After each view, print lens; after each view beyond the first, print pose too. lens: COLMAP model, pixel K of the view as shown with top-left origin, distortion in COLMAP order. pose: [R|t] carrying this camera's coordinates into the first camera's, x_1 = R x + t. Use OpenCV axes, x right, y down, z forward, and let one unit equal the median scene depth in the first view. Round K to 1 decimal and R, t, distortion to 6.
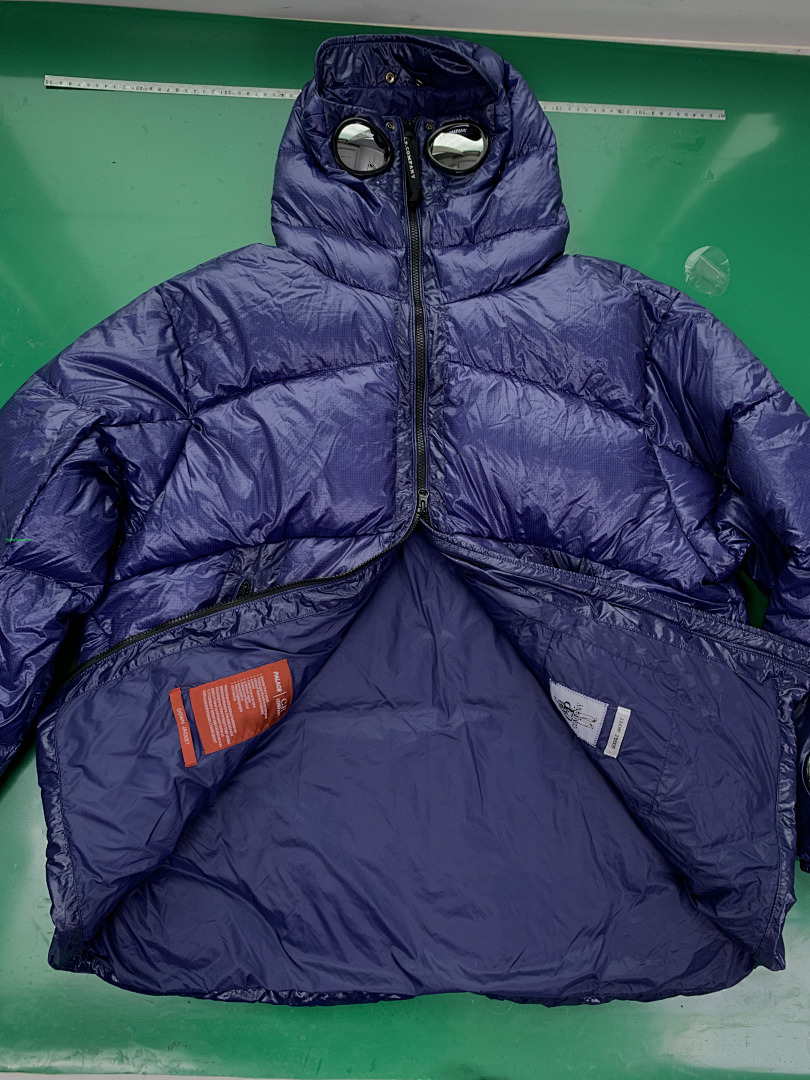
lens RADIAL K [[834.5, 0, 405.0], [0, 834.5, 540.0], [0, 0, 1]] dist [0.006151, 0.002210]
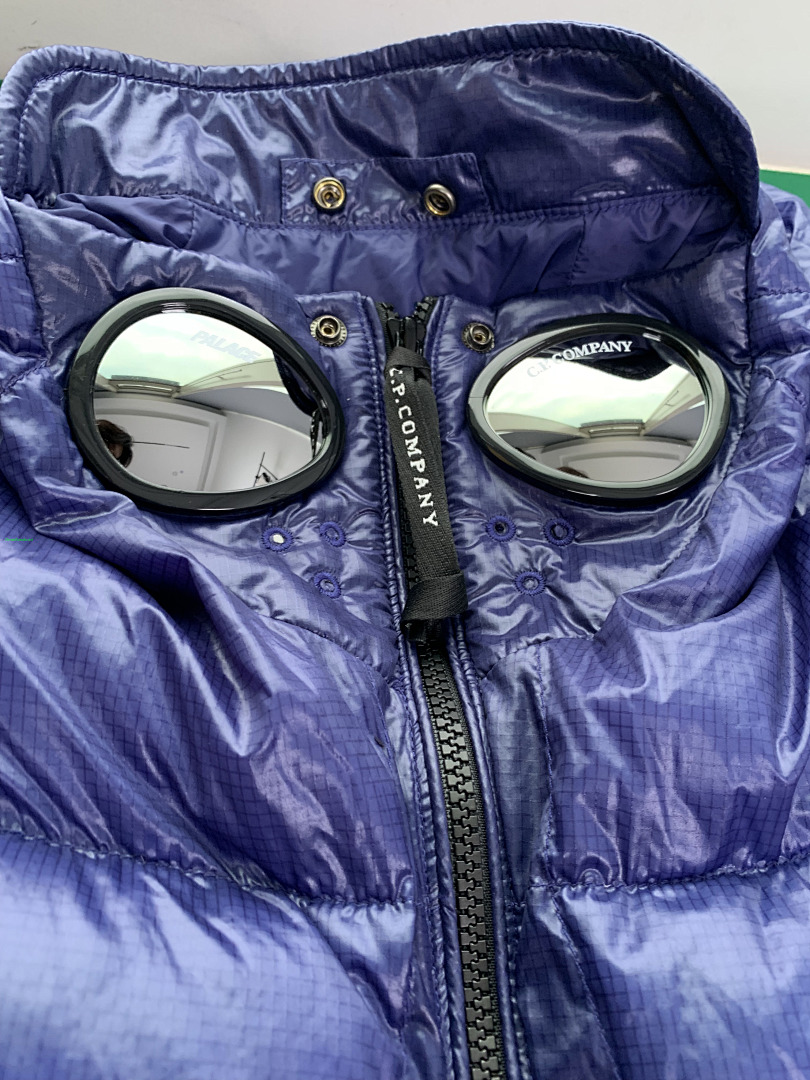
lens RADIAL K [[834.5, 0, 405.0], [0, 834.5, 540.0], [0, 0, 1]] dist [0.006151, 0.002210]
pose [[0.997957, -0.007772, 0.063413, -0.012394], [0.028316, 0.943568, -0.329968, -0.348132], [-0.057269, 0.331089, 0.941860, 0.777617]]
